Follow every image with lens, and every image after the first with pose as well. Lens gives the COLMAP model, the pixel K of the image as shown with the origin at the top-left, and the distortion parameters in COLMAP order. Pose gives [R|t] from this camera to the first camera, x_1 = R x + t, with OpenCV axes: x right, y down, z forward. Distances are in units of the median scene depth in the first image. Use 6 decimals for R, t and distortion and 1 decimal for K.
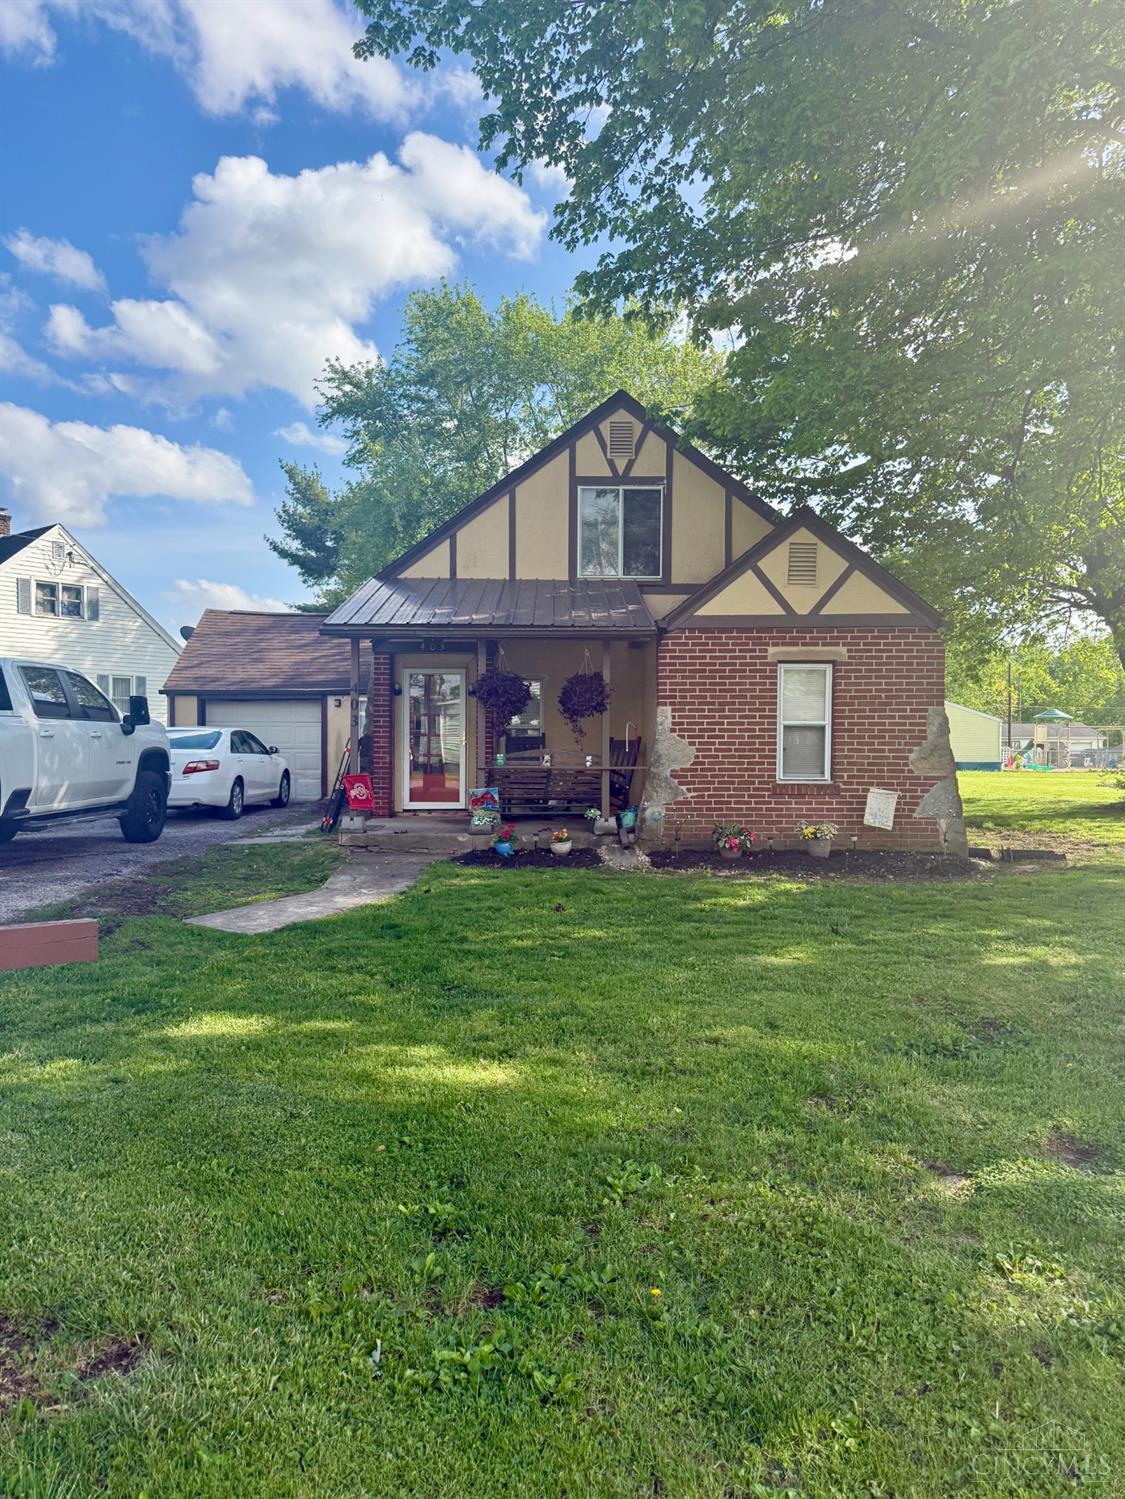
lens RADIAL K [[1059.6, 0, 561.7], [0, 1059.6, 748.1], [0, 0, 1]] dist [-0.008466, -0.002485]
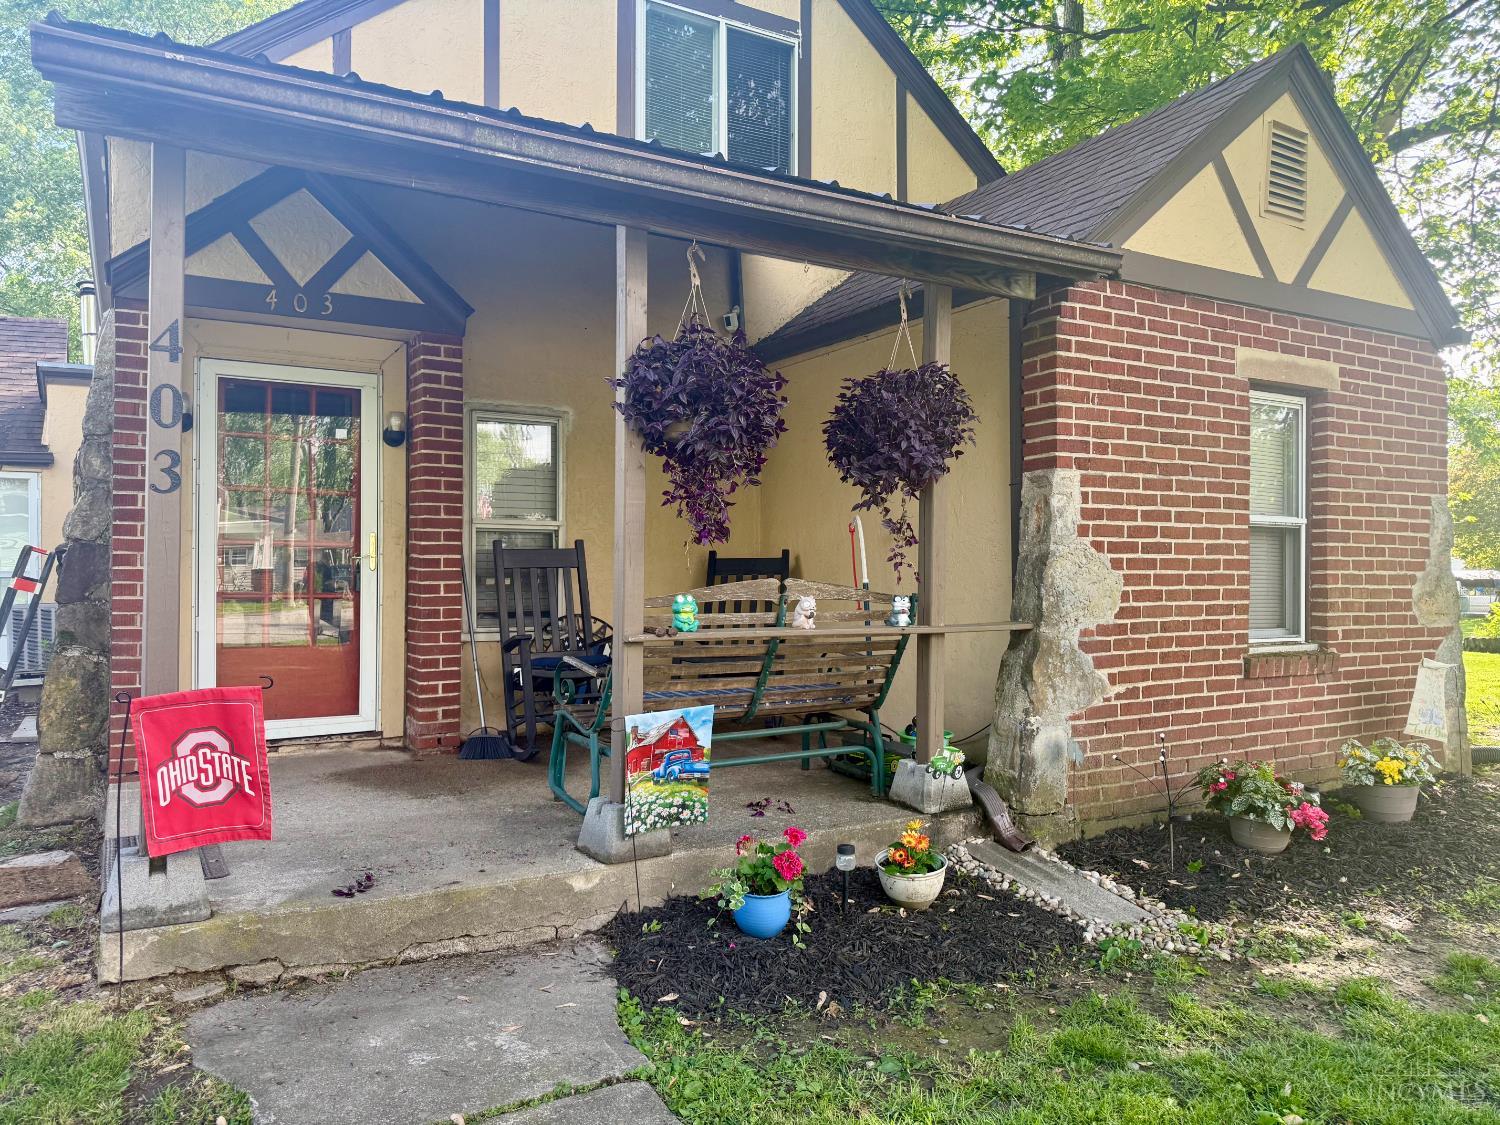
lens RADIAL K [[1060.3, 0, 749.7], [0, 1060.3, 566.7], [0, 0, 1]] dist [-0.008466, -0.002485]
pose [[0.871809, 0.001413, 0.489844, -0.198197], [0.001628, 0.999982, -0.005781, -0.001164], [-0.489843, 0.005837, 0.871791, 0.715142]]
